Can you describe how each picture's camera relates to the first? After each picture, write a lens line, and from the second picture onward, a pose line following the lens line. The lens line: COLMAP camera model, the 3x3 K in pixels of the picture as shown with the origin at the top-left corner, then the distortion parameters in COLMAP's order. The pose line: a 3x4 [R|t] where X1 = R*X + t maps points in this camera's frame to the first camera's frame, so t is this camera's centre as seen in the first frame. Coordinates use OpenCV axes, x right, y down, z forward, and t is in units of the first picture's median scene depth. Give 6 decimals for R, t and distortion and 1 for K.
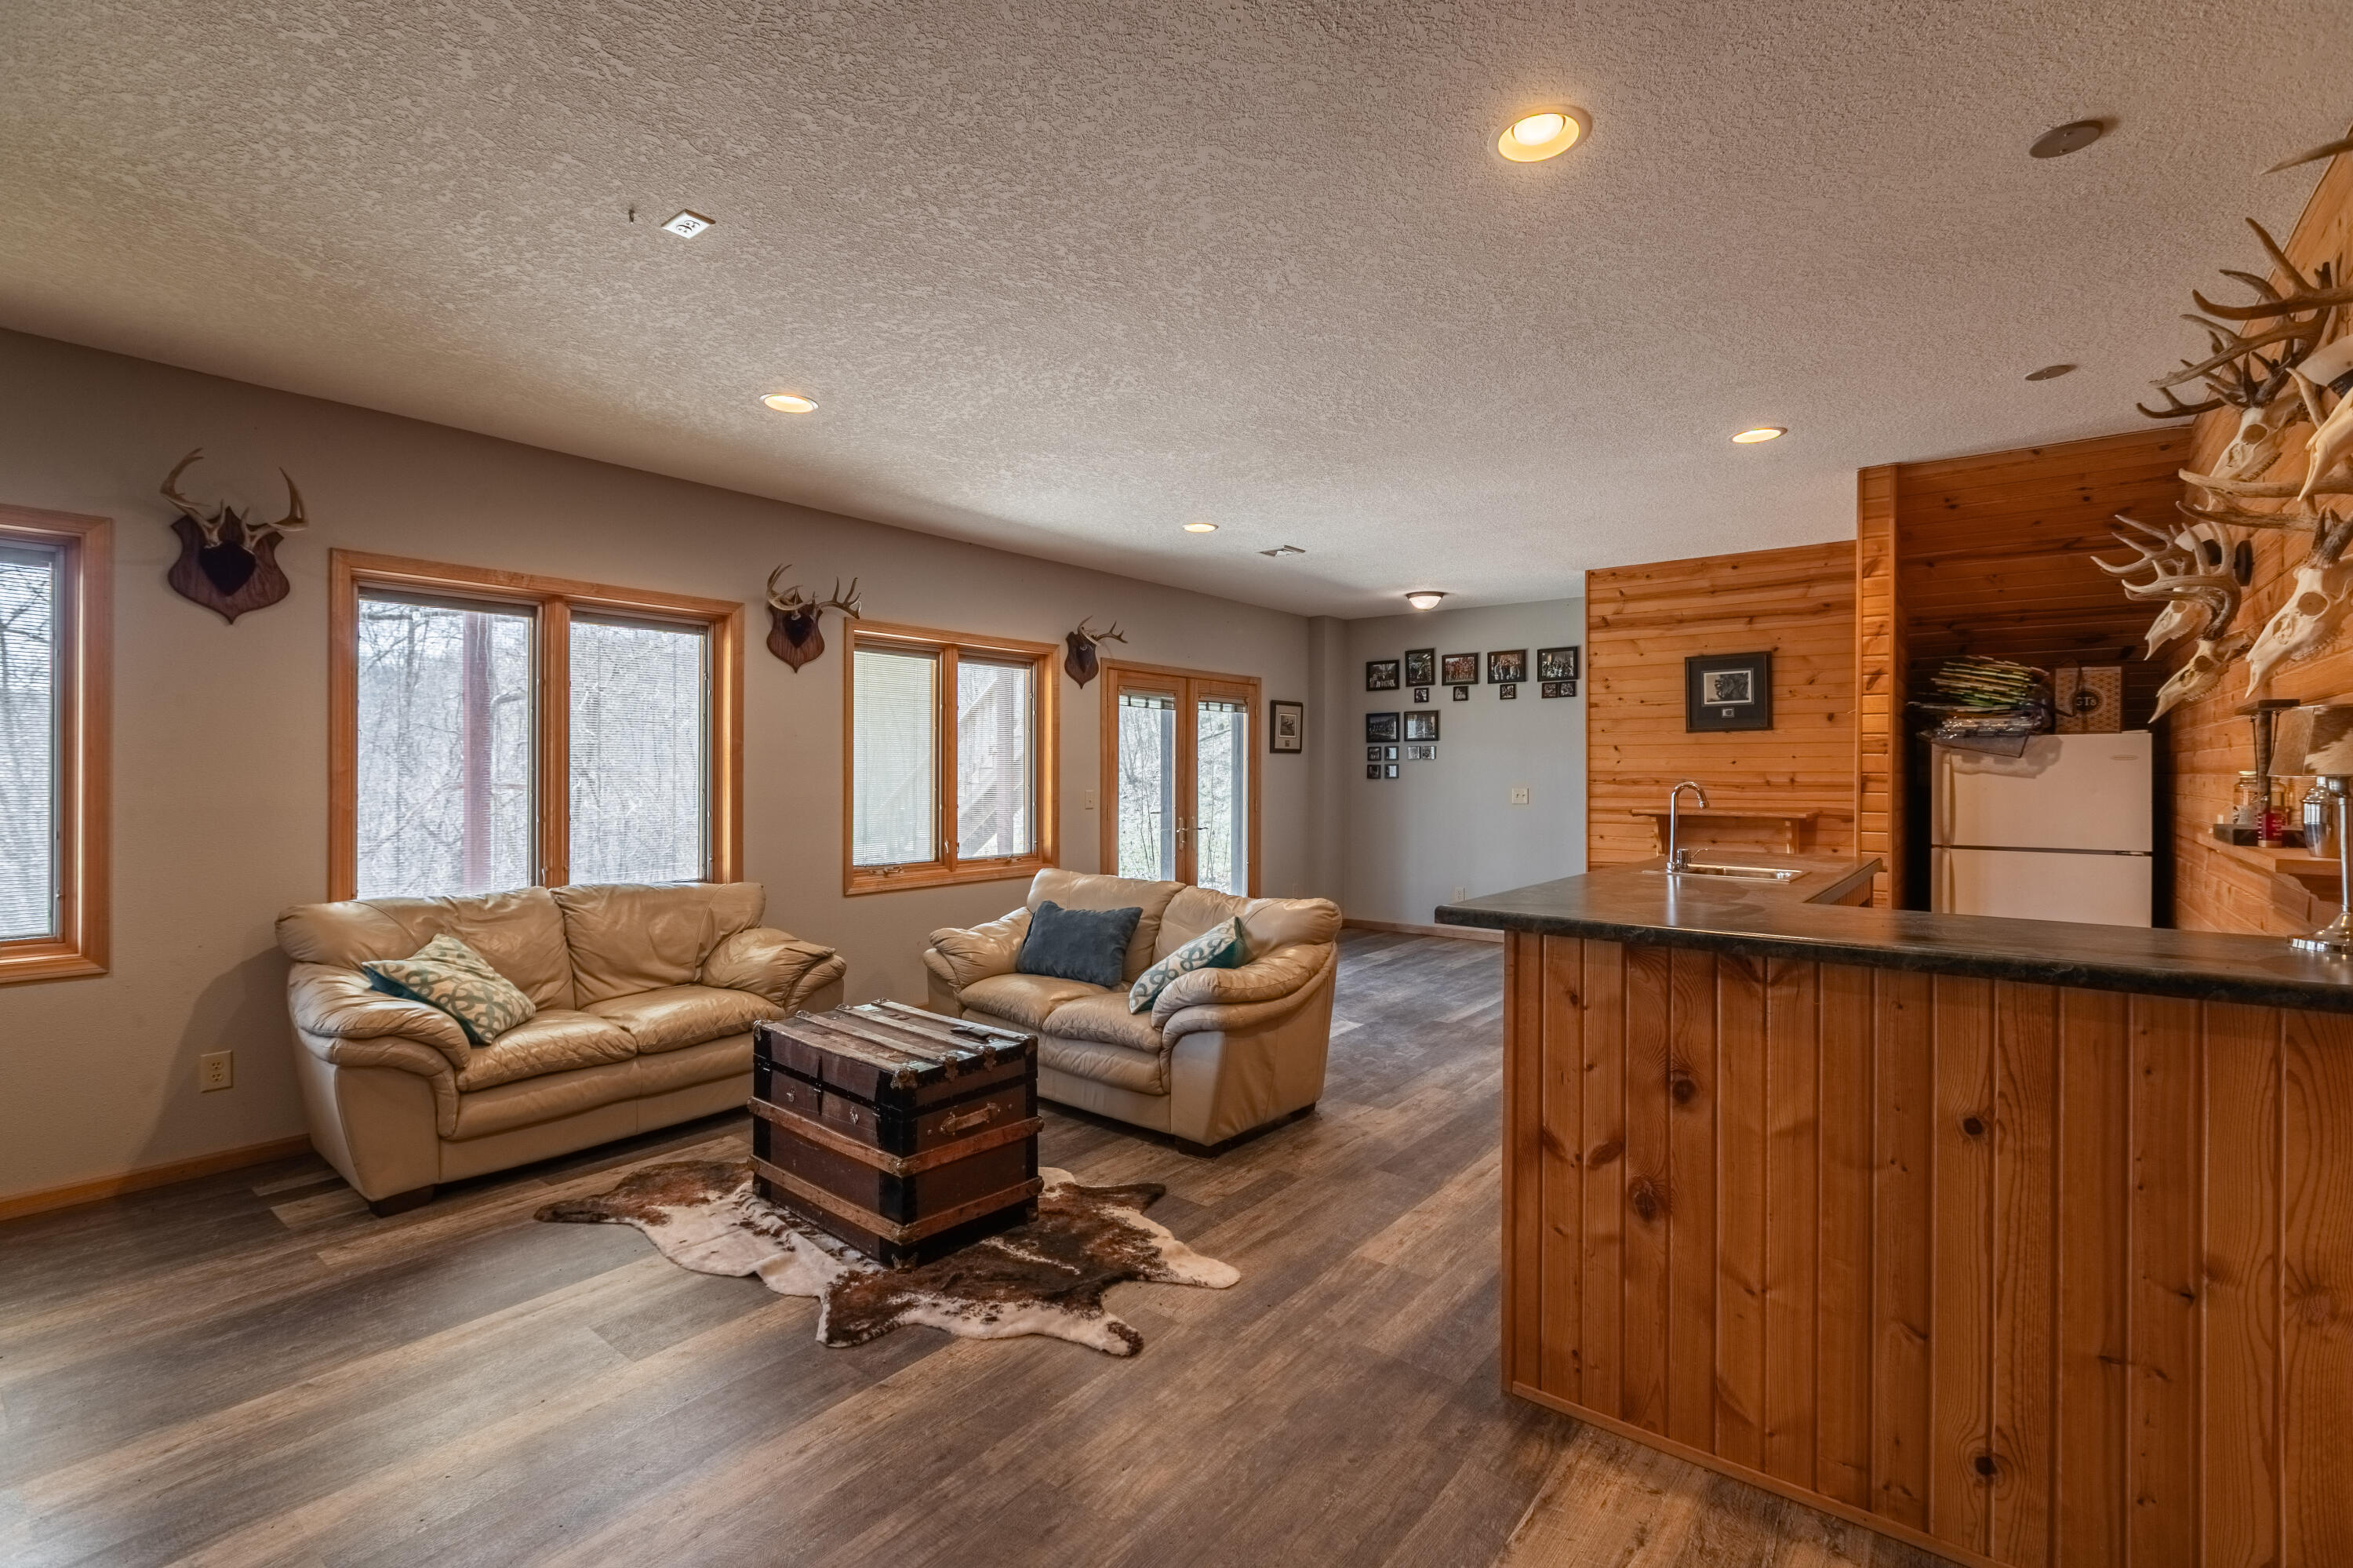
lens RADIAL K [[1053.6, 0, 1174.8], [0, 1053.6, 773.1], [0, 0, 1]] dist [-0.002098, 0.000614]
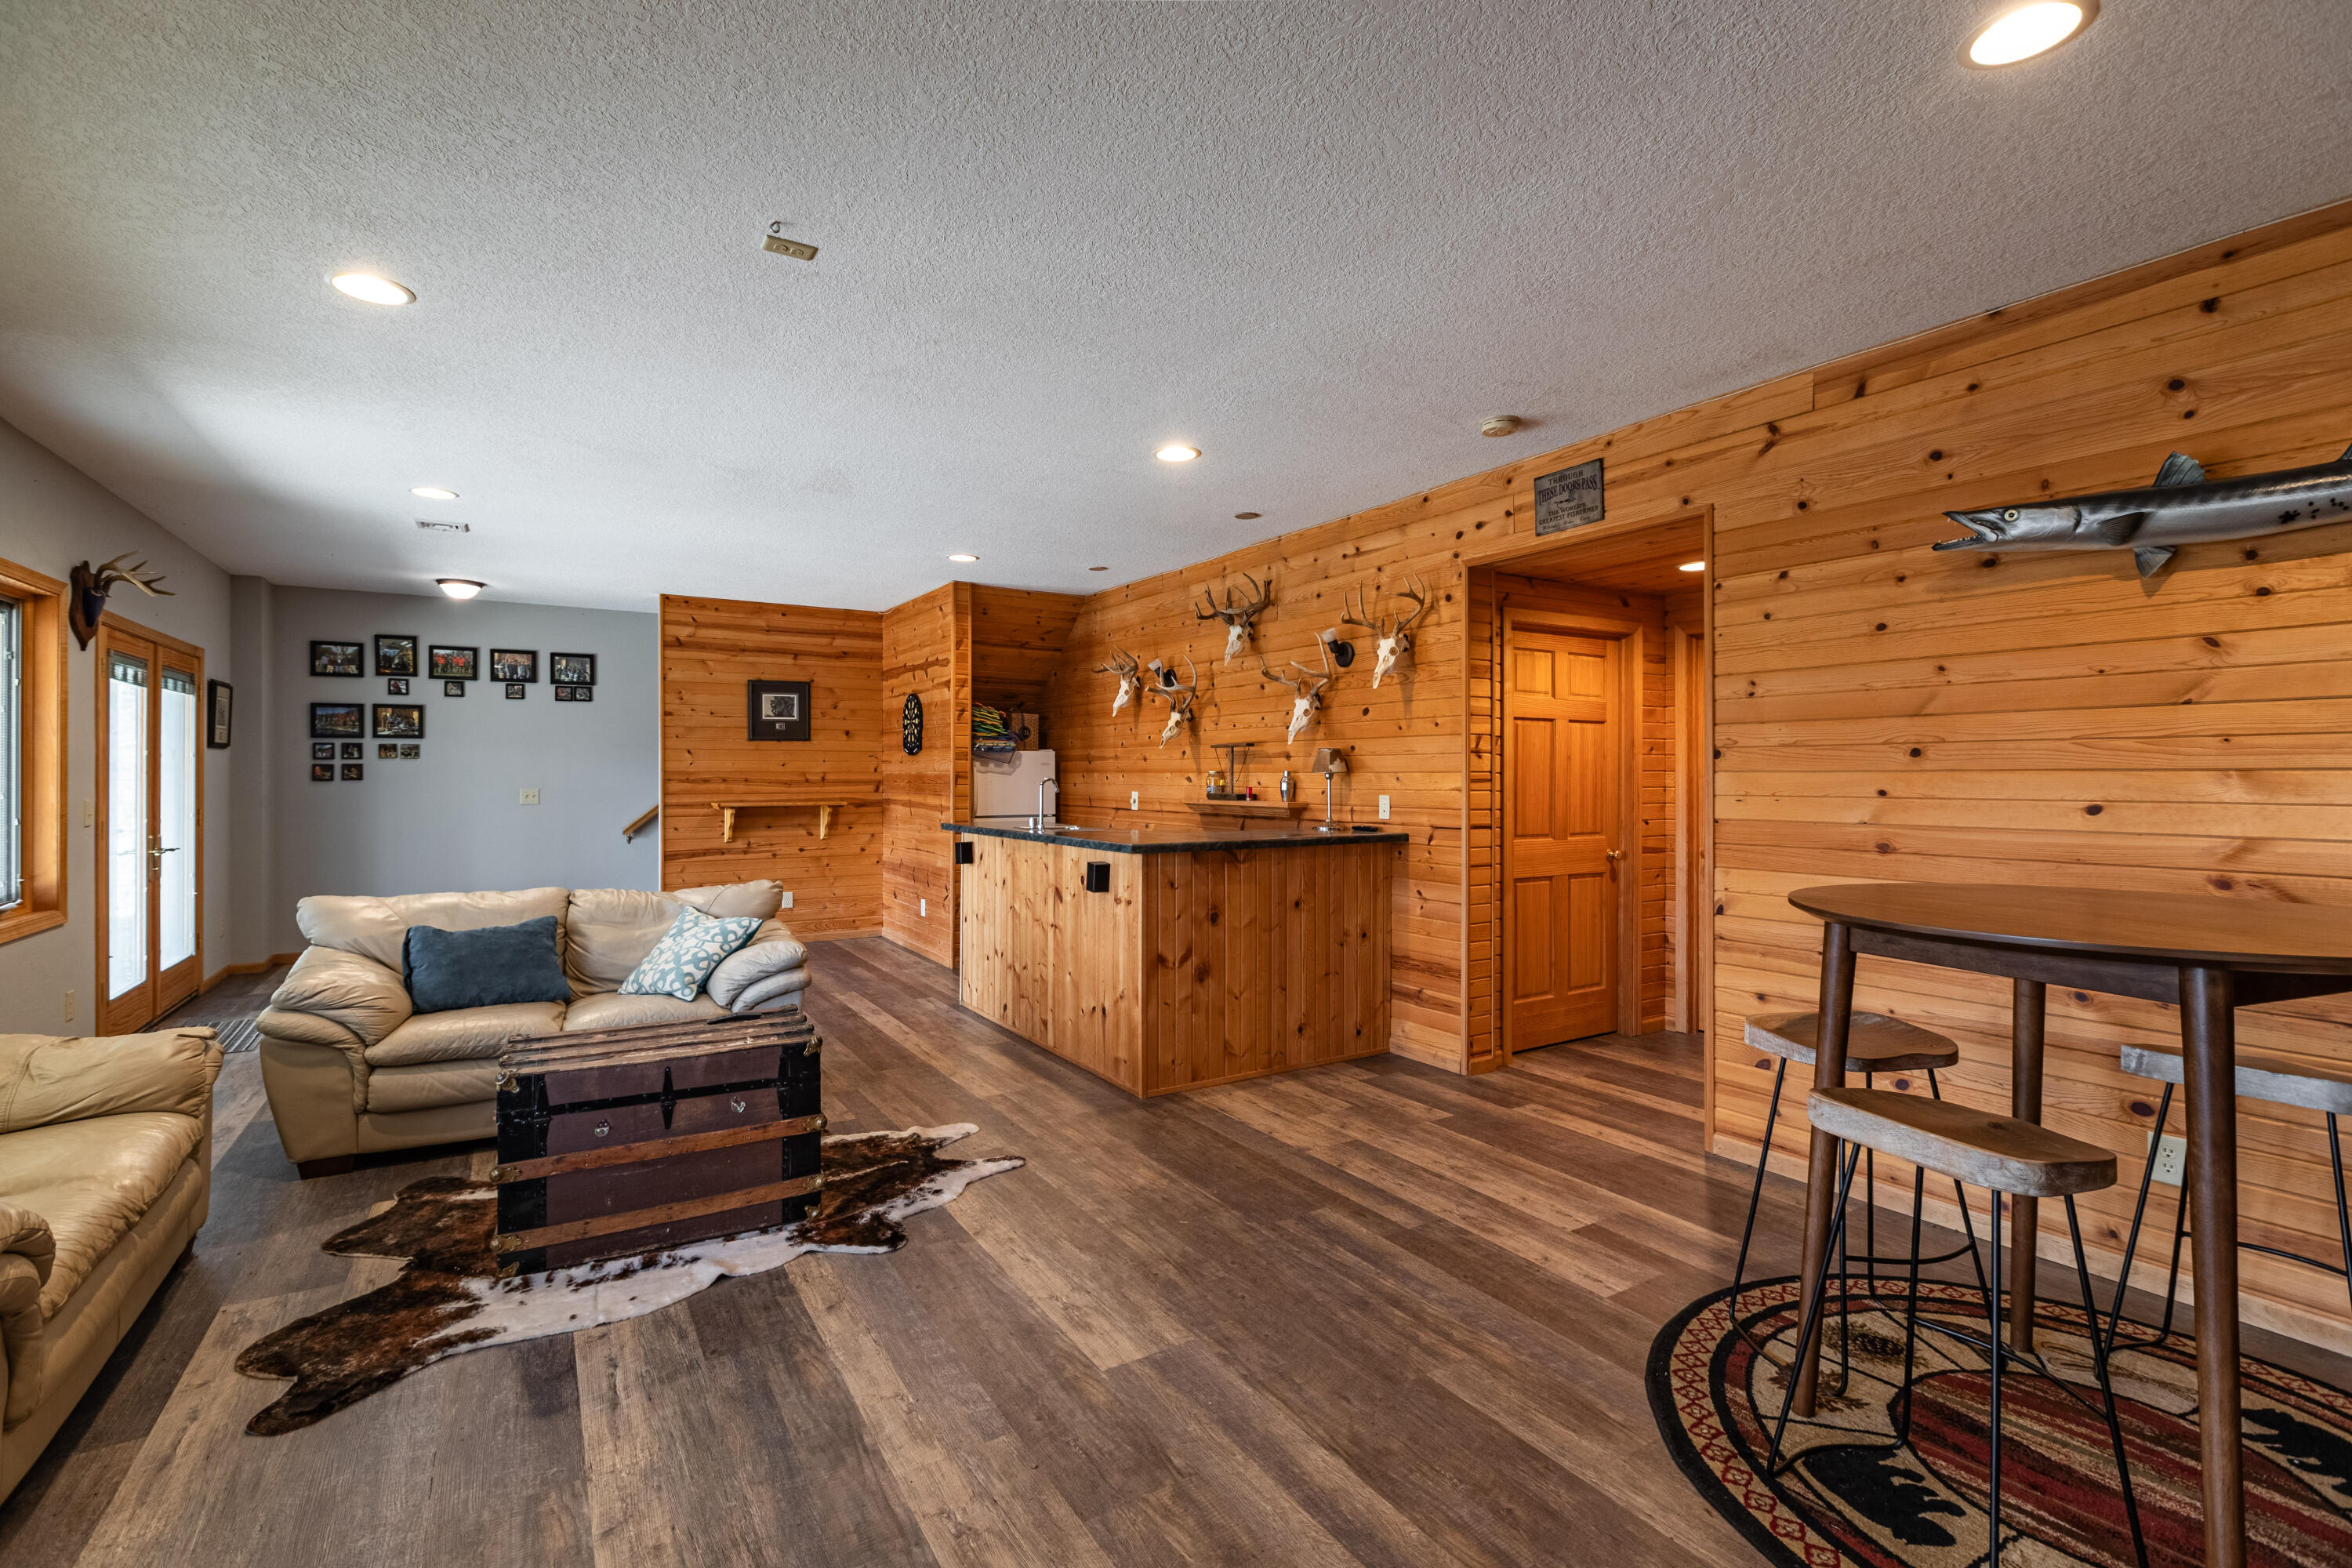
lens RADIAL K [[1053.1, 0, 1173.0], [0, 1053.1, 776.8], [0, 0, 1]] dist [-0.002098, 0.000614]
pose [[0.329104, -0.005510, 0.944278, -0.532802], [0.002432, 0.999985, 0.004988, -0.000632], [-0.944290, 0.000655, 0.329112, 0.119527]]
